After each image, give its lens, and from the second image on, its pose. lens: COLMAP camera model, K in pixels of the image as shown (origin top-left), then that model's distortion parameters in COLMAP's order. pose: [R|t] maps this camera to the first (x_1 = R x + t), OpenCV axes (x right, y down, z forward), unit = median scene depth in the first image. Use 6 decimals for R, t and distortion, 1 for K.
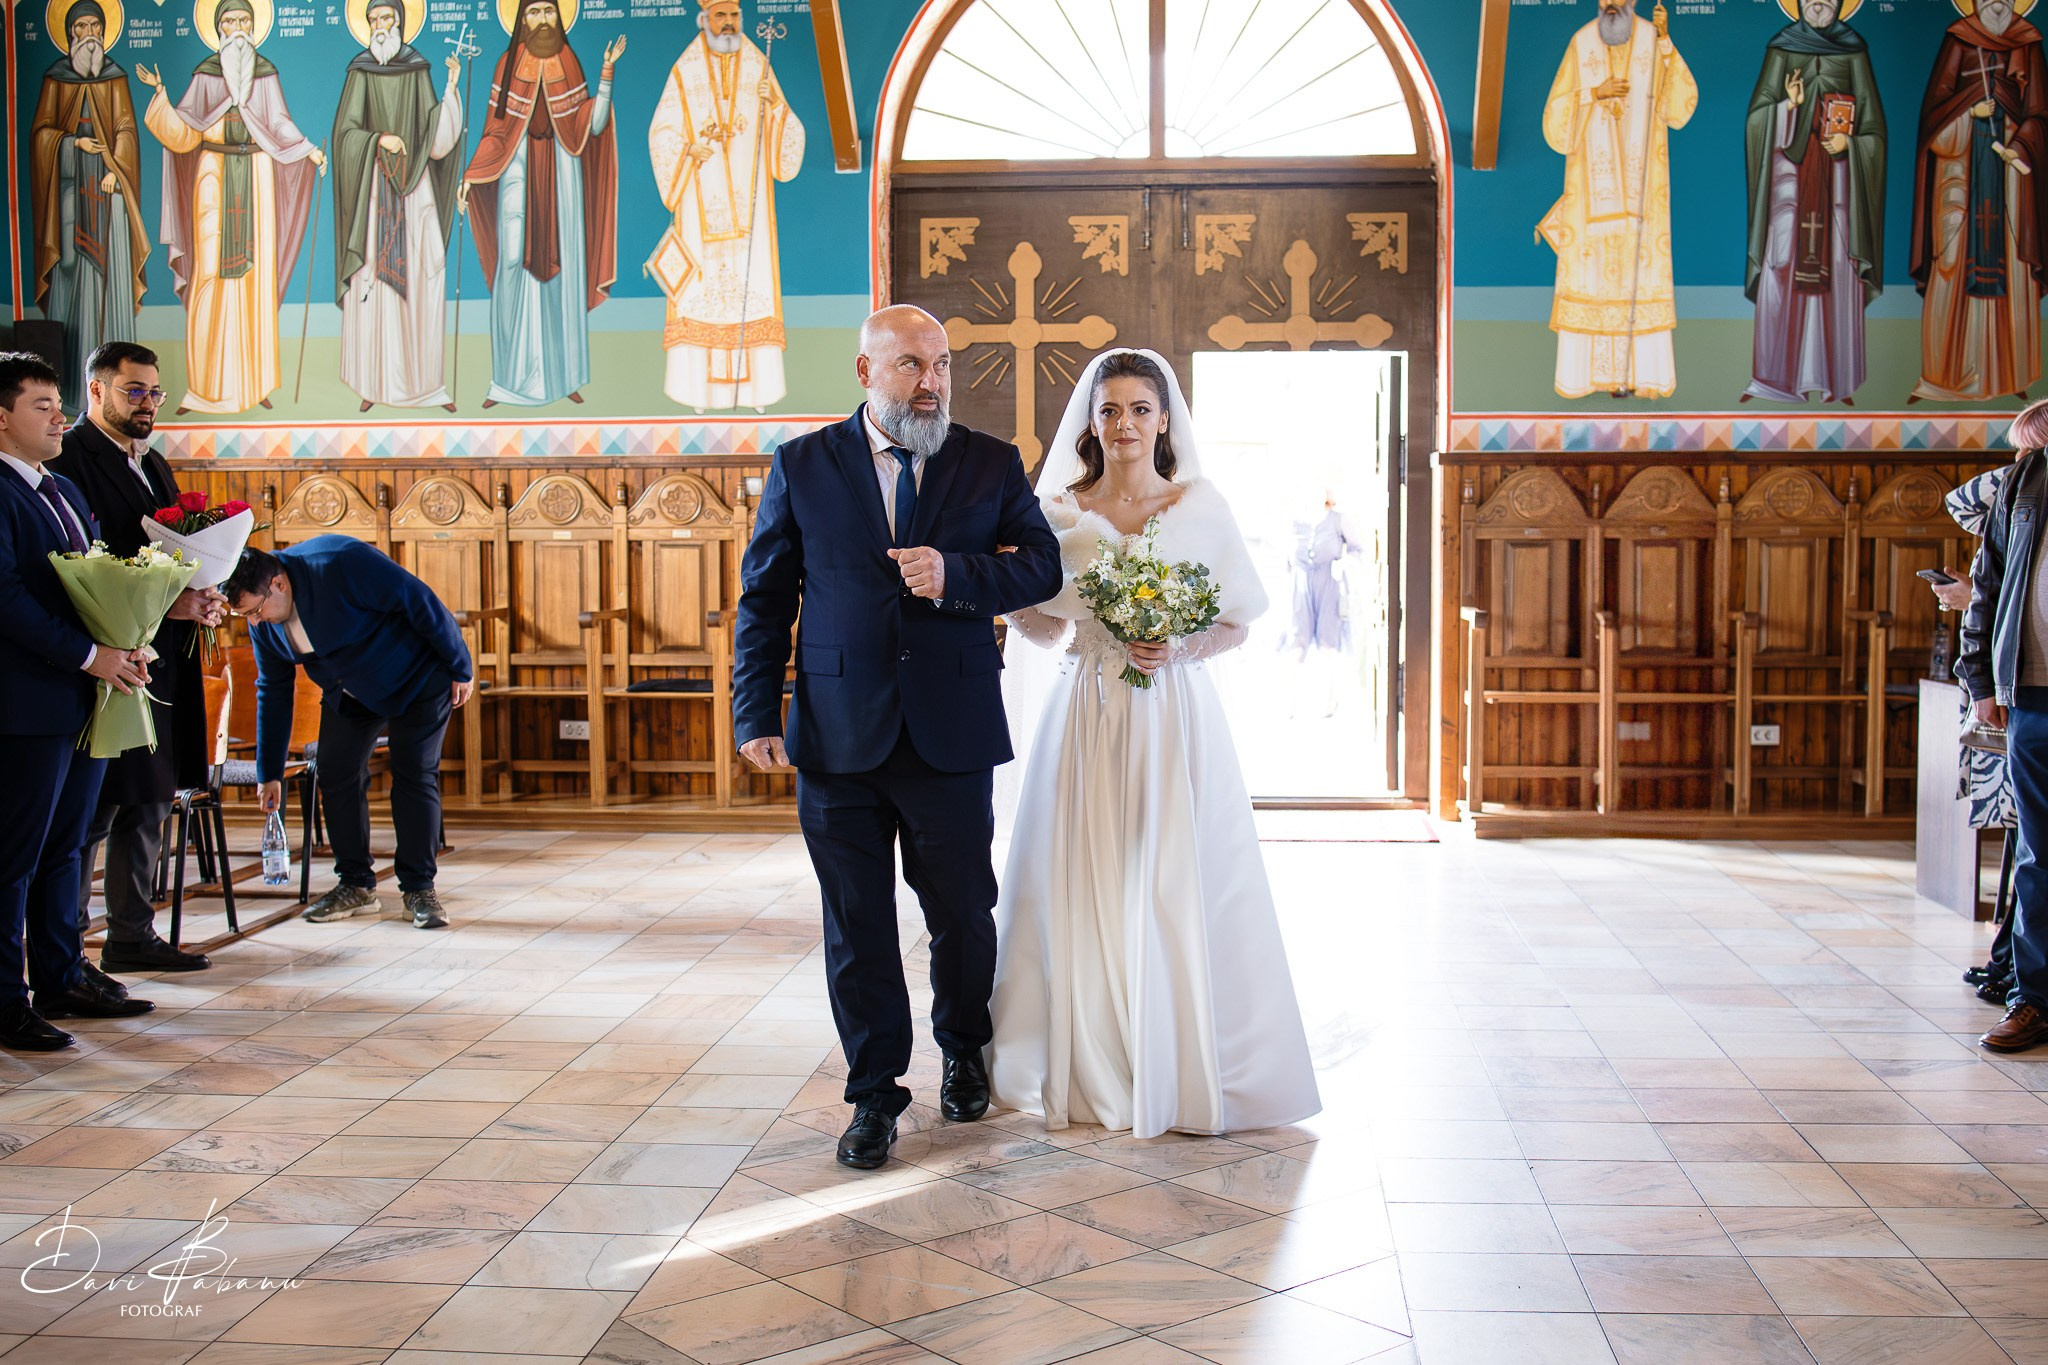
lens RADIAL K [[2022.7, 0, 1019.7], [0, 2022.7, 682.8], [0, 0, 1]] dist [-0.052150, 0.000000]
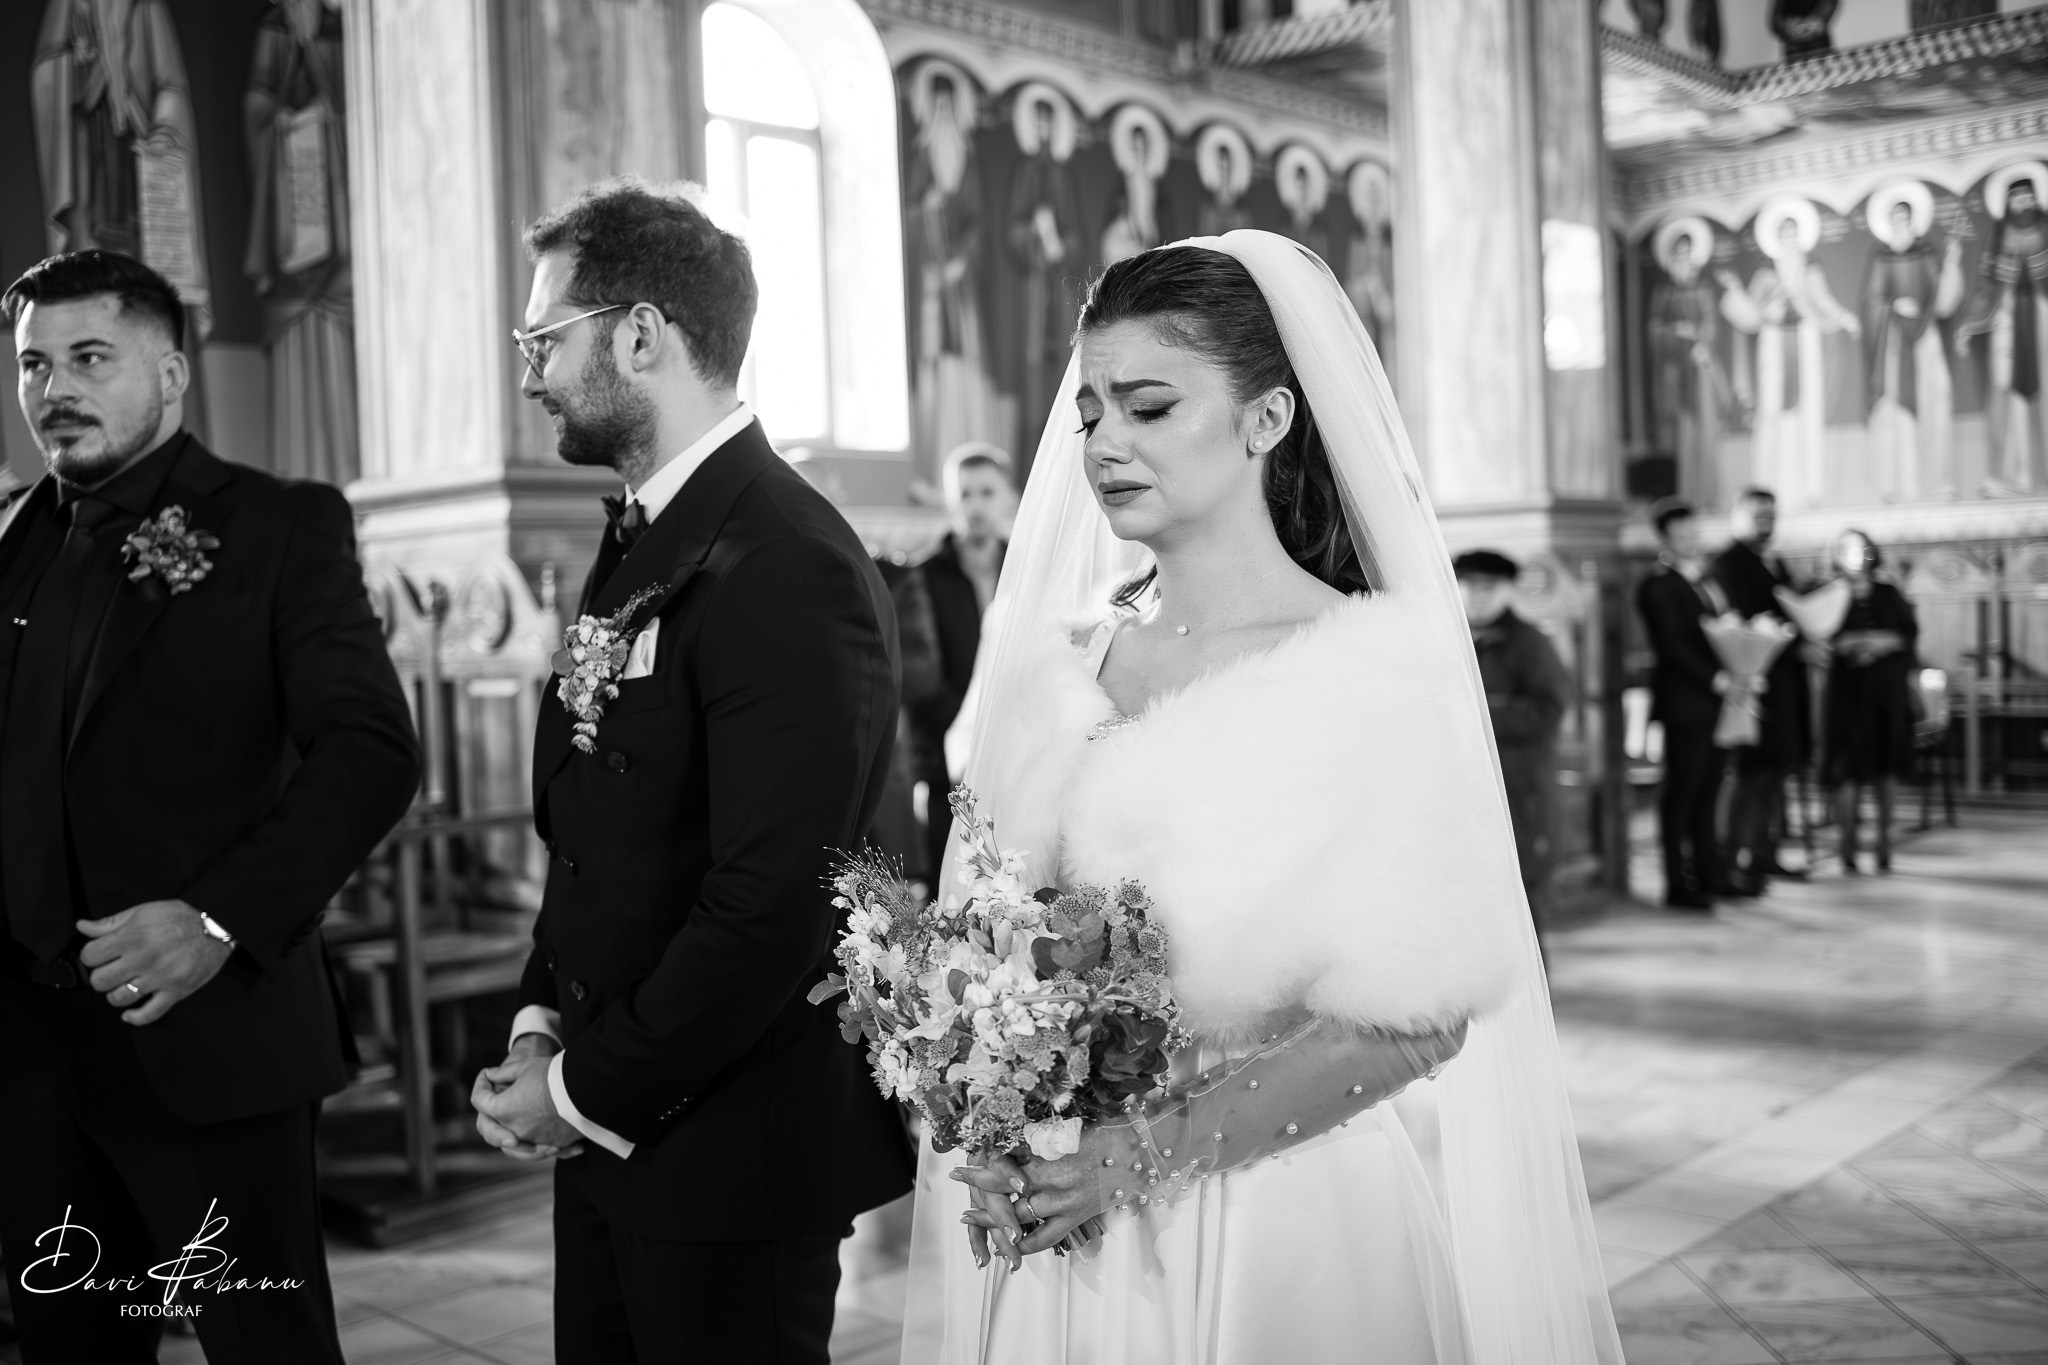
lens RADIAL K [[2022.7, 0, 1016.7], [0, 2022.7, 681.5], [0, 0, 1]] dist [-0.052150, 0.000000]
pose [[0.758739, -0.006654, -0.651361, 0.108649], [-0.008264, 0.999769, -0.019840, 0.015490], [0.651342, 0.020436, 0.758509, -0.411379]]
